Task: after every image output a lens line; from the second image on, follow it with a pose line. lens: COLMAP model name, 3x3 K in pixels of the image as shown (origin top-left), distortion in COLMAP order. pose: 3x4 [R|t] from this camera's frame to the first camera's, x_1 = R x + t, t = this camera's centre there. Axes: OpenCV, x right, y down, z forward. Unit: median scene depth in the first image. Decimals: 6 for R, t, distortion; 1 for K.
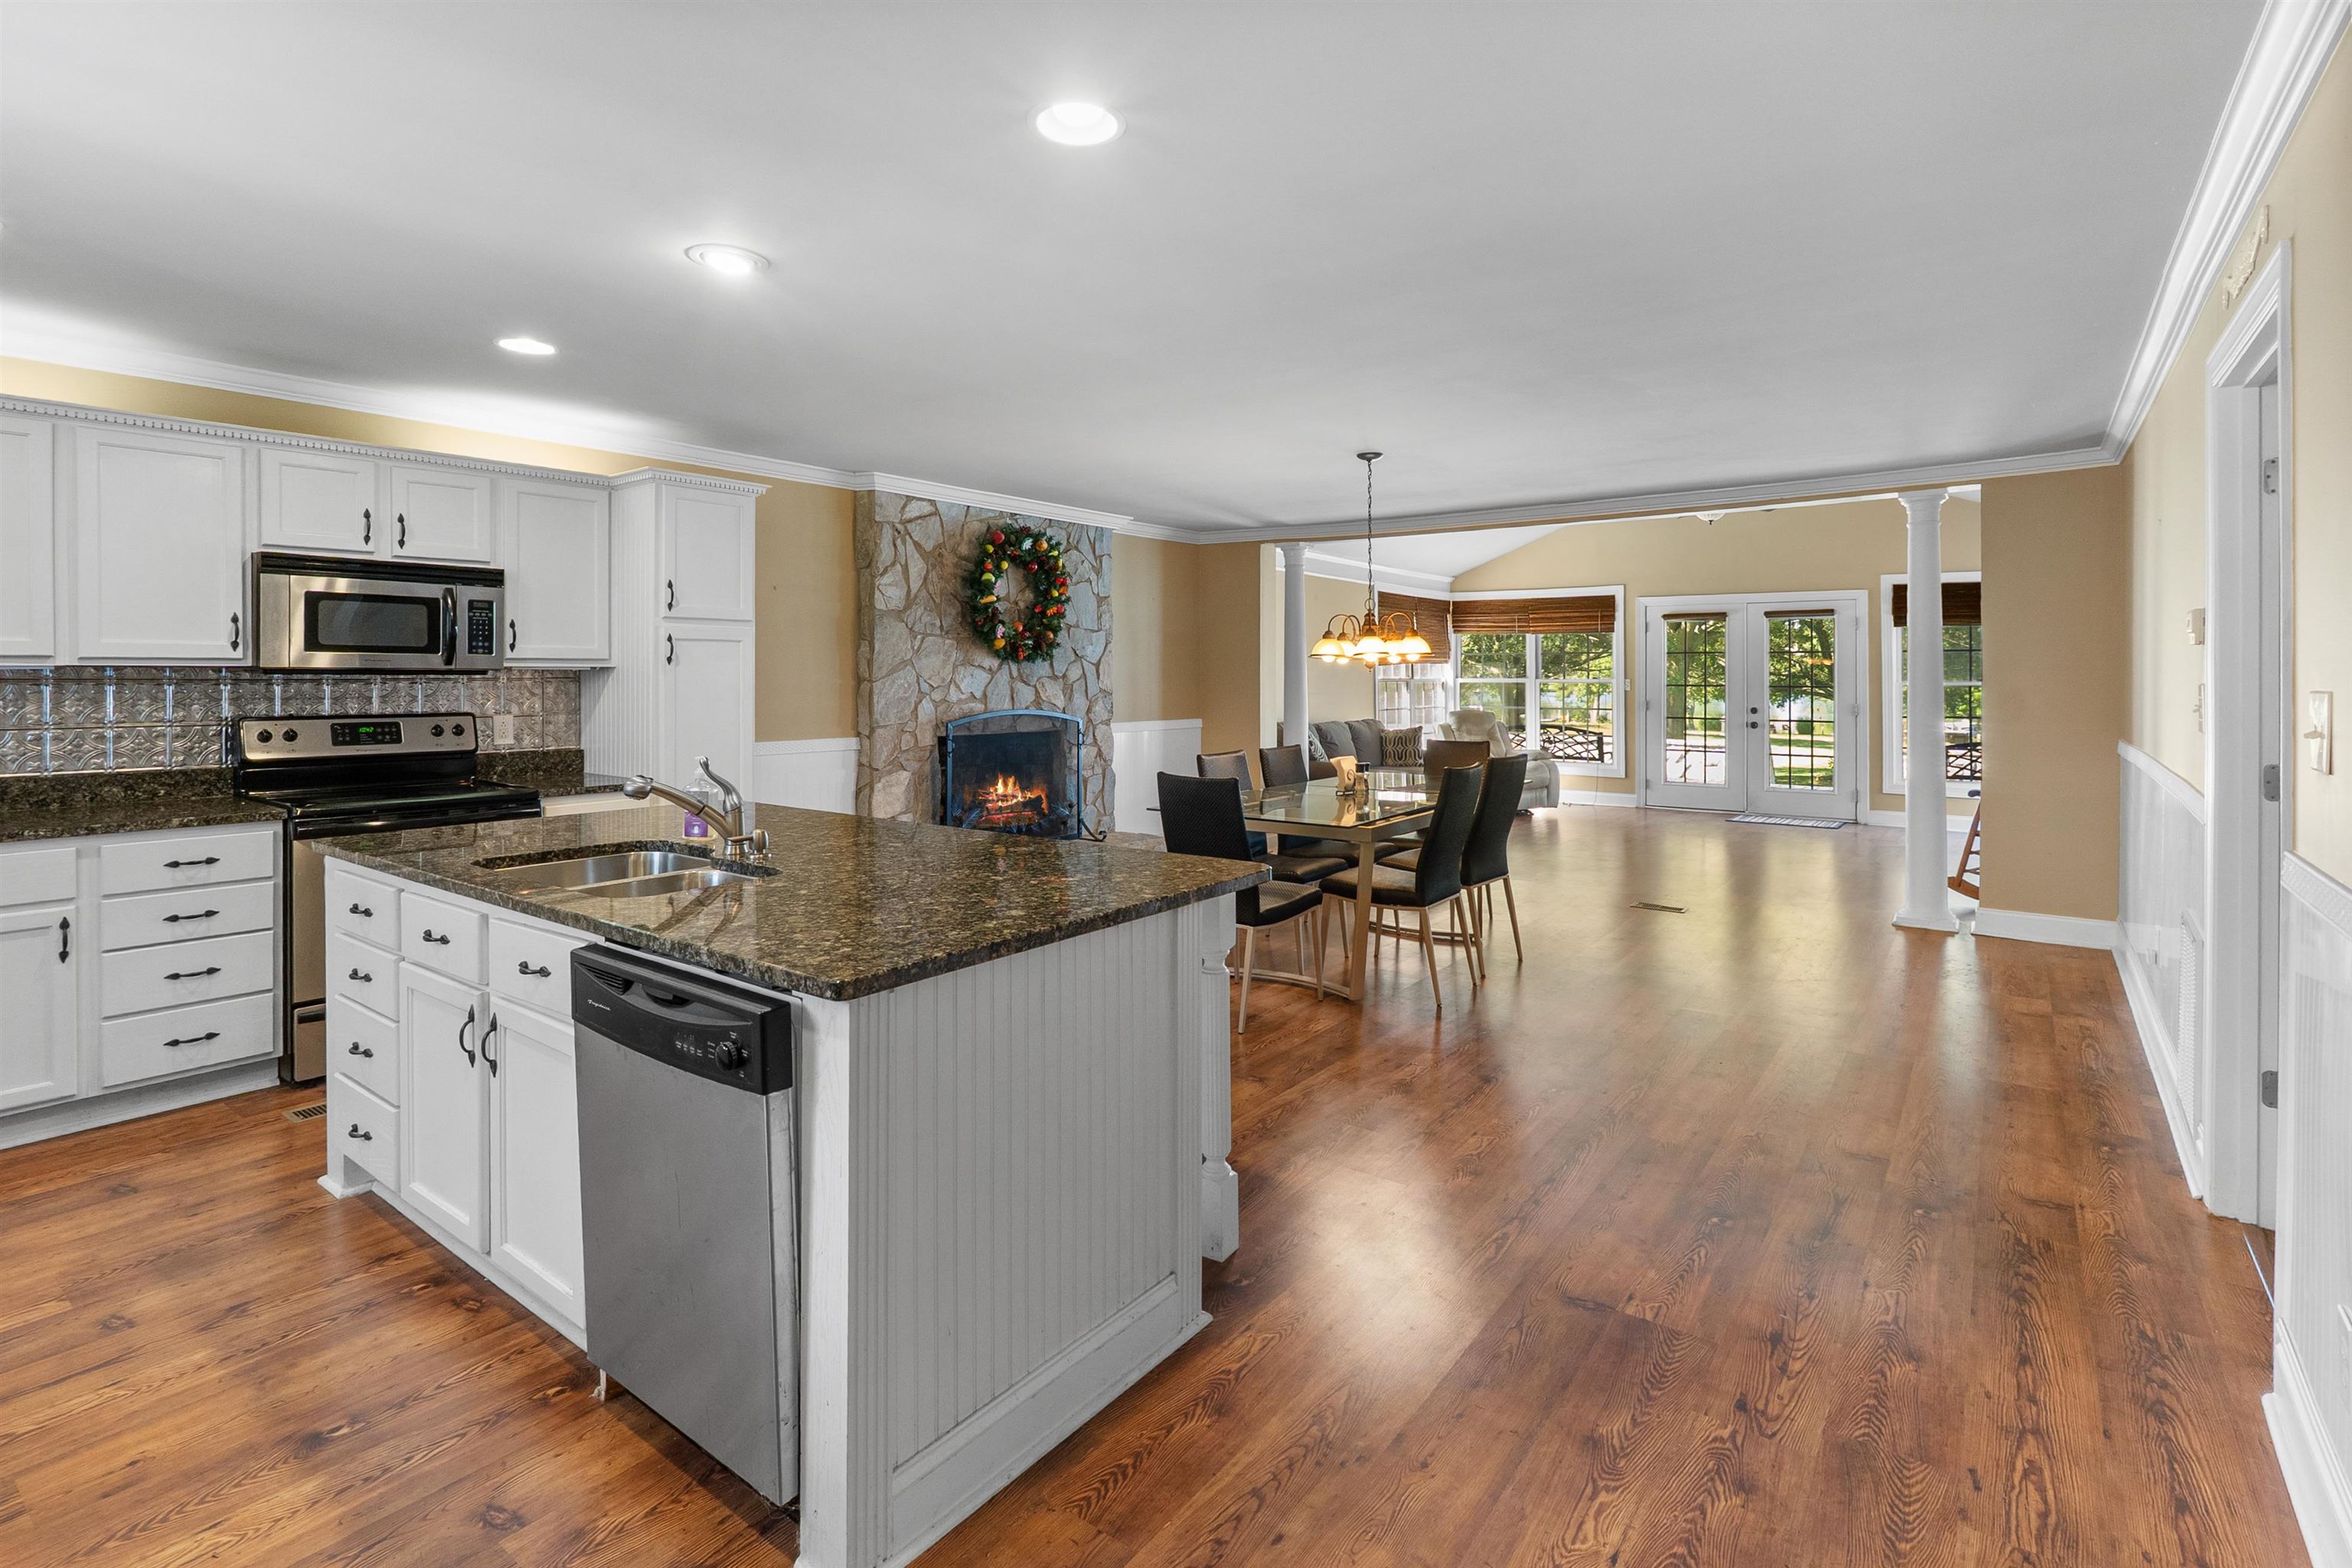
lens RADIAL K [[1115.4, 0, 1181.9], [0, 1115.4, 660.3], [0, 0, 1]] dist [-0.000829, 0.000120]
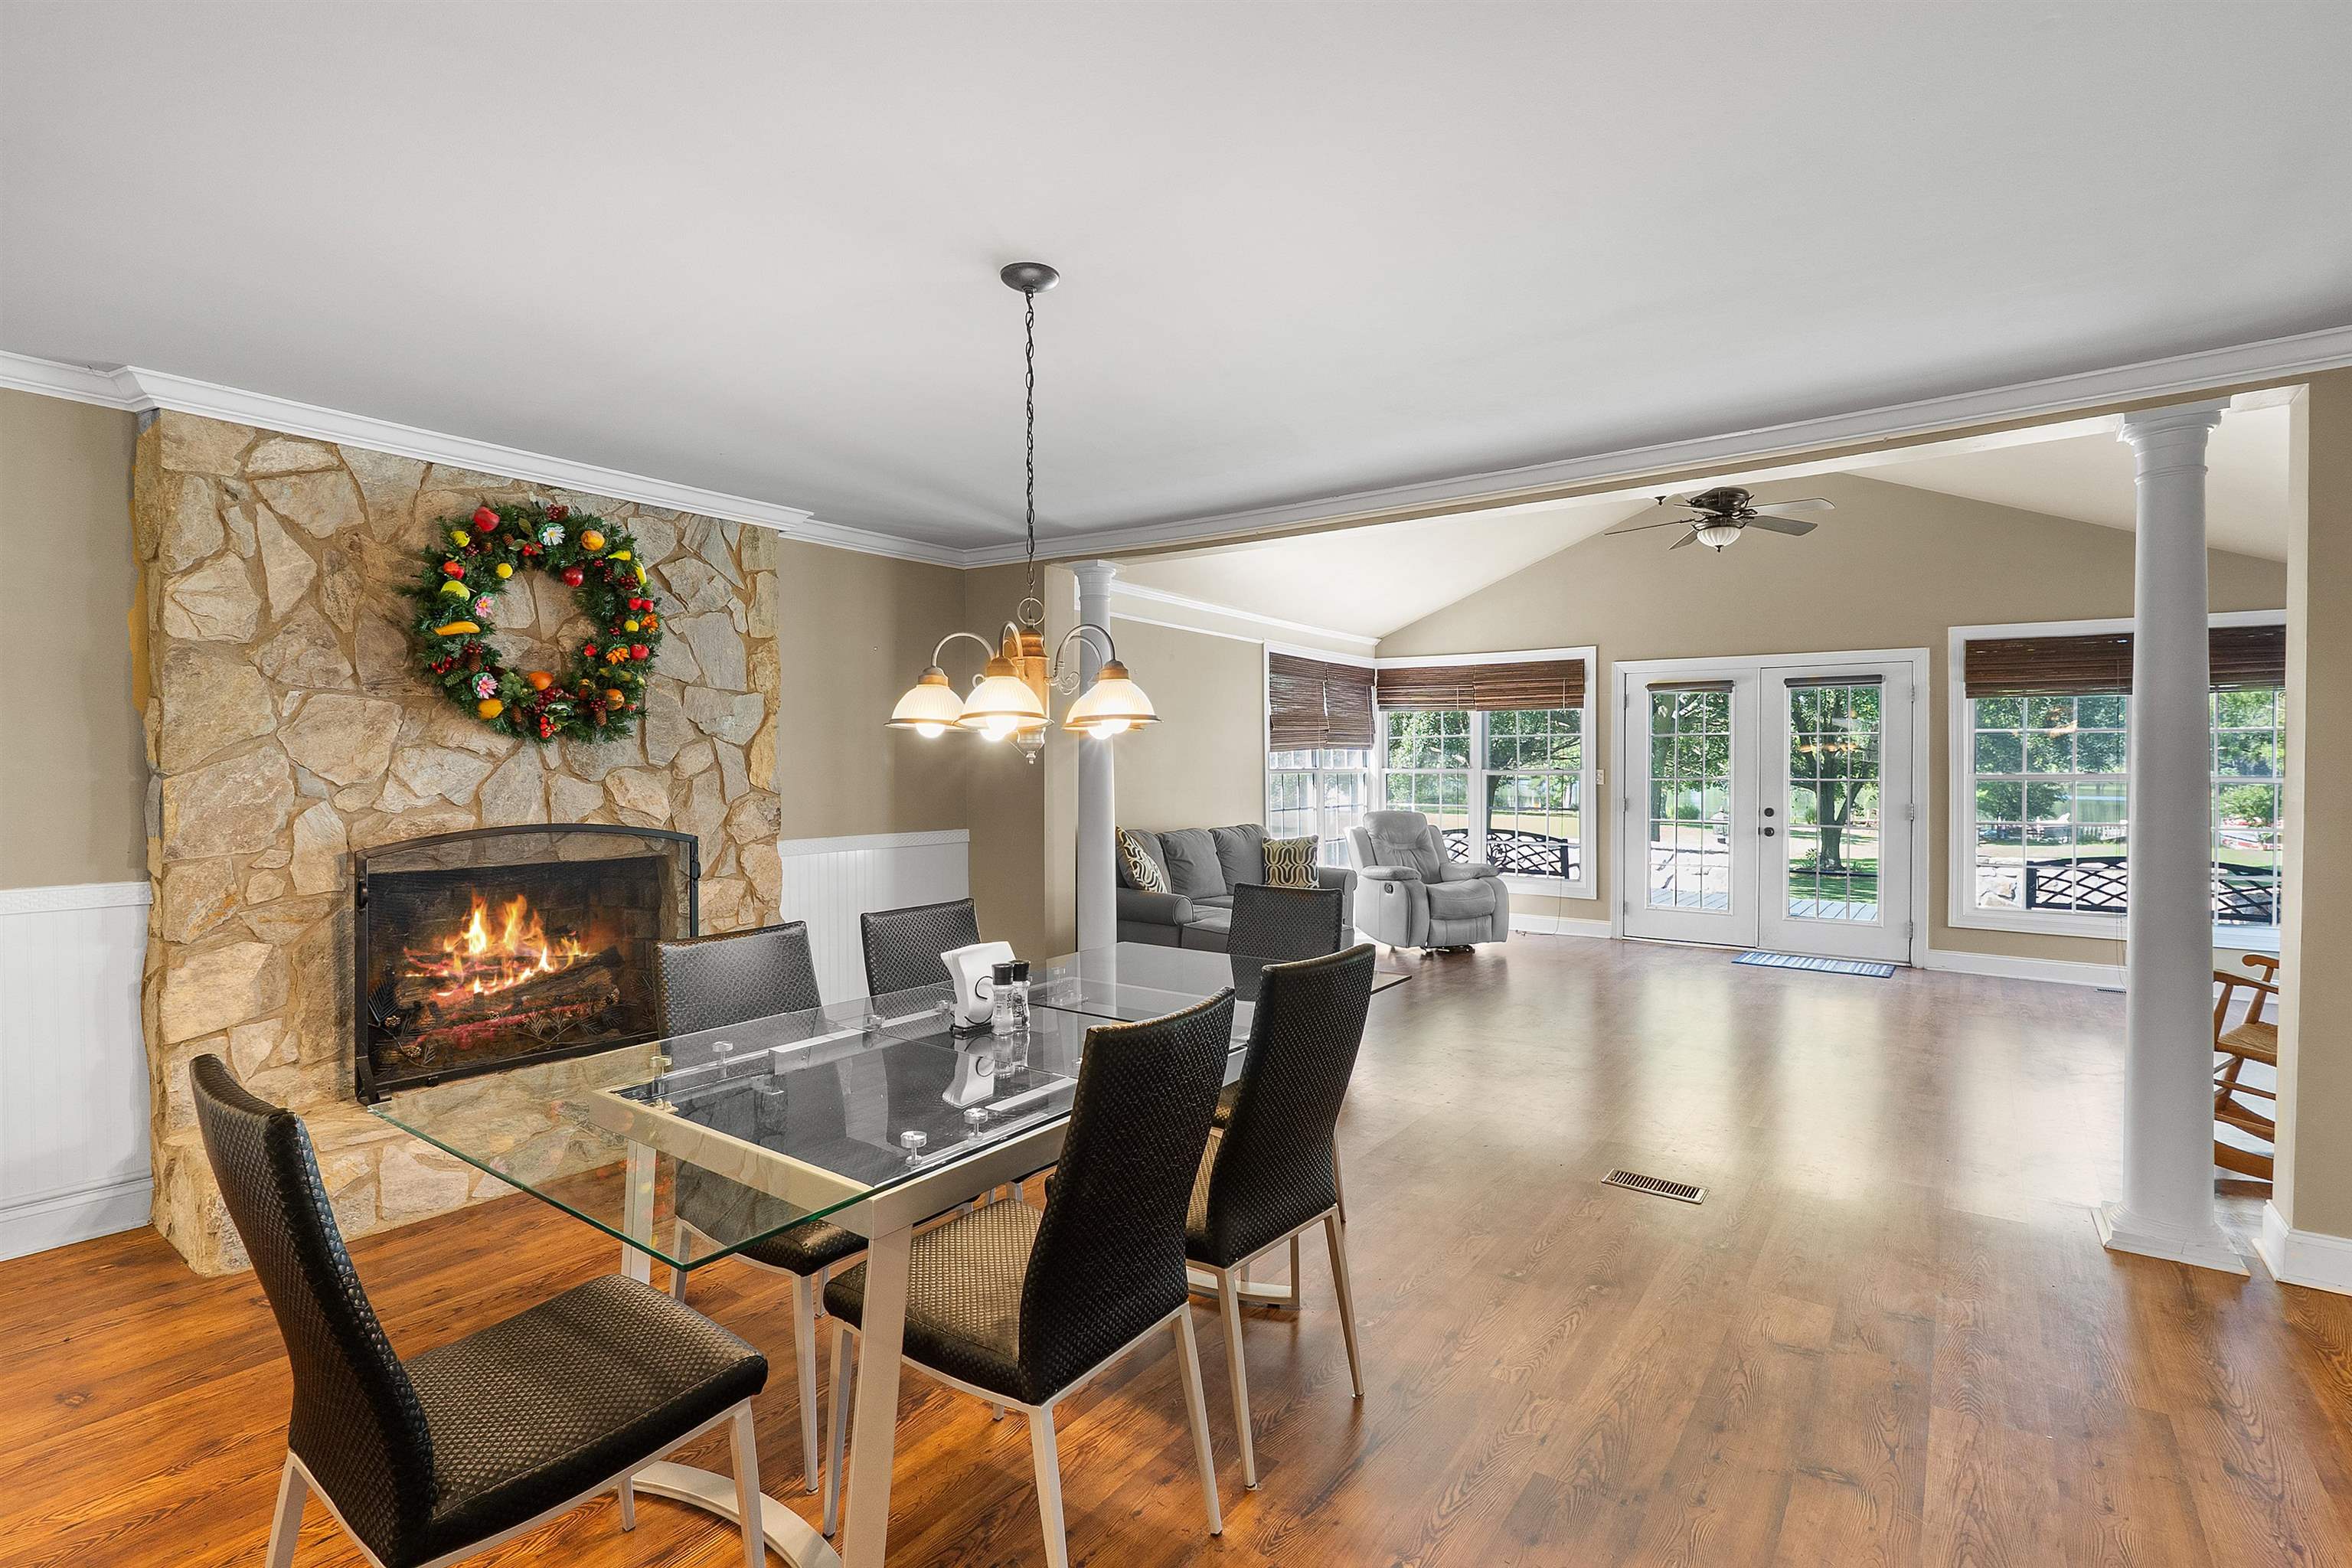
lens RADIAL K [[1090.8, 0, 1170.1], [0, 1090.8, 761.2], [0, 0, 1]] dist [-0.011904, 0.000479]
pose [[0.999990, 0.000423, 0.004517, 0.164779], [-0.000470, 0.999945, 0.010507, 0.005393], [-0.004513, -0.010509, 0.999935, 0.414270]]
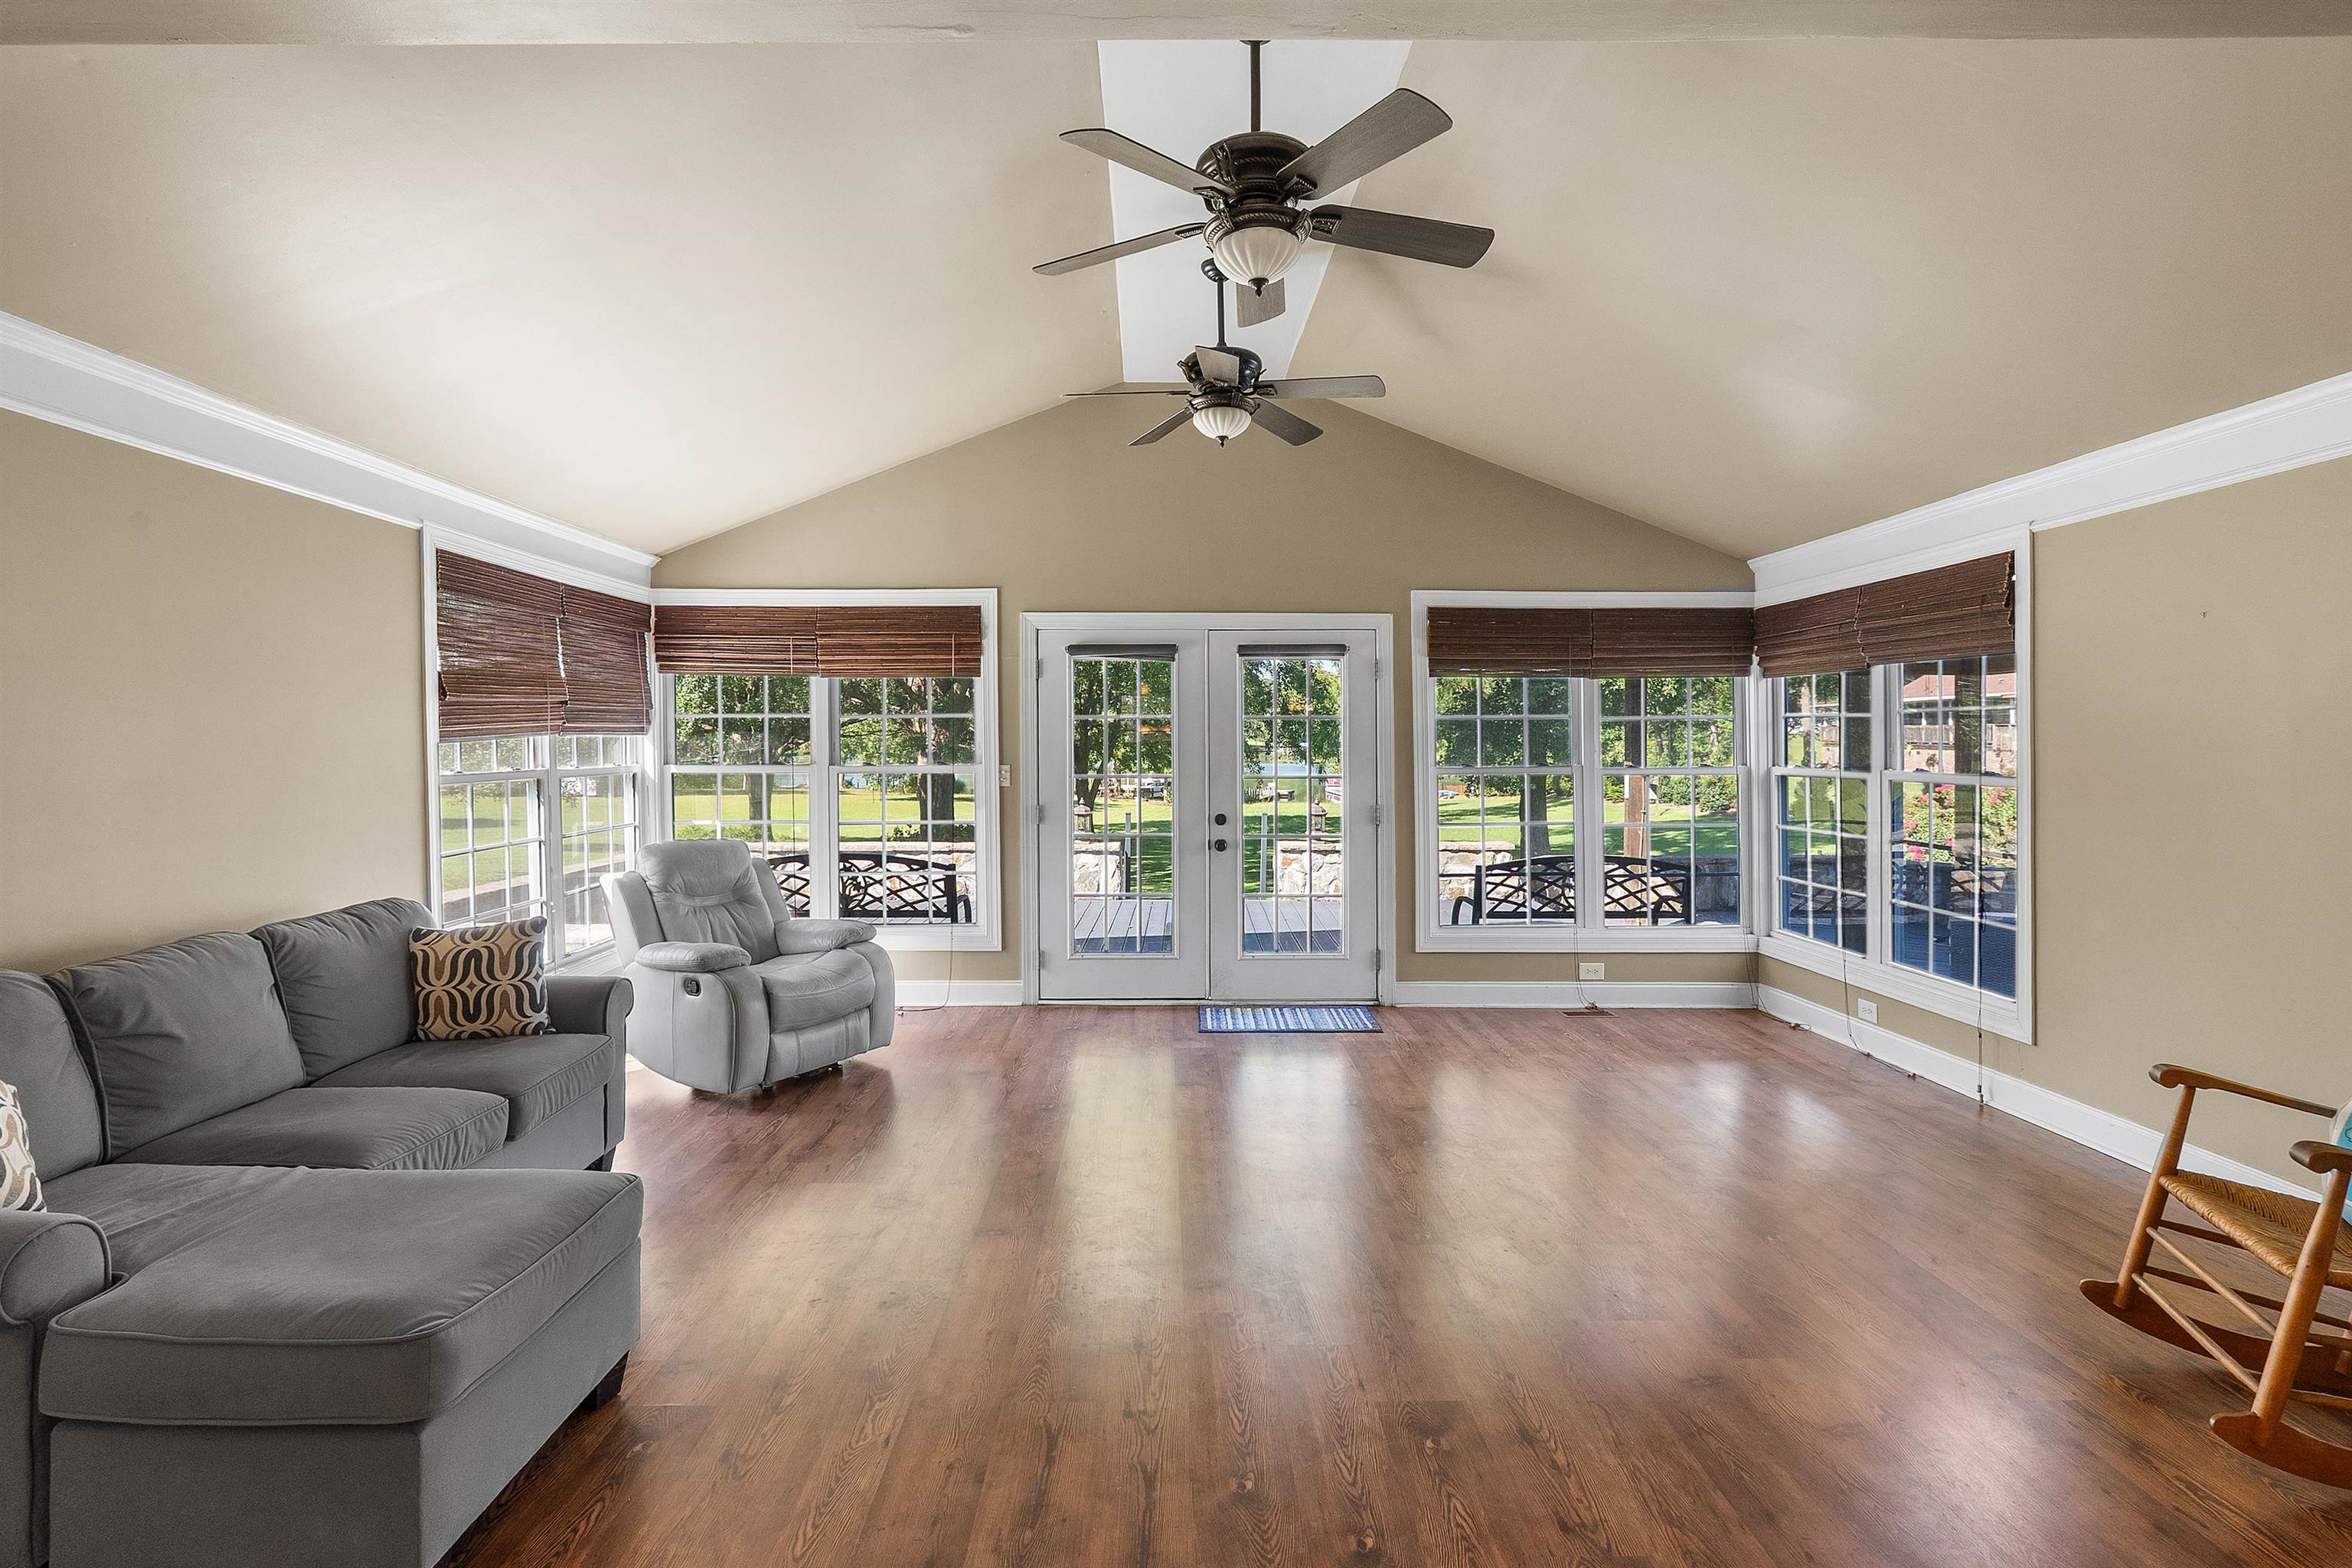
lens RADIAL K [[1090.8, 0, 1170.1], [0, 1090.8, 761.2], [0, 0, 1]] dist [-0.011904, 0.000479]
pose [[0.795250, -0.015301, 0.606088, 0.233832], [-0.004855, 0.999489, 0.031604, -0.002992], [-0.606262, -0.028076, 0.794769, 0.856912]]
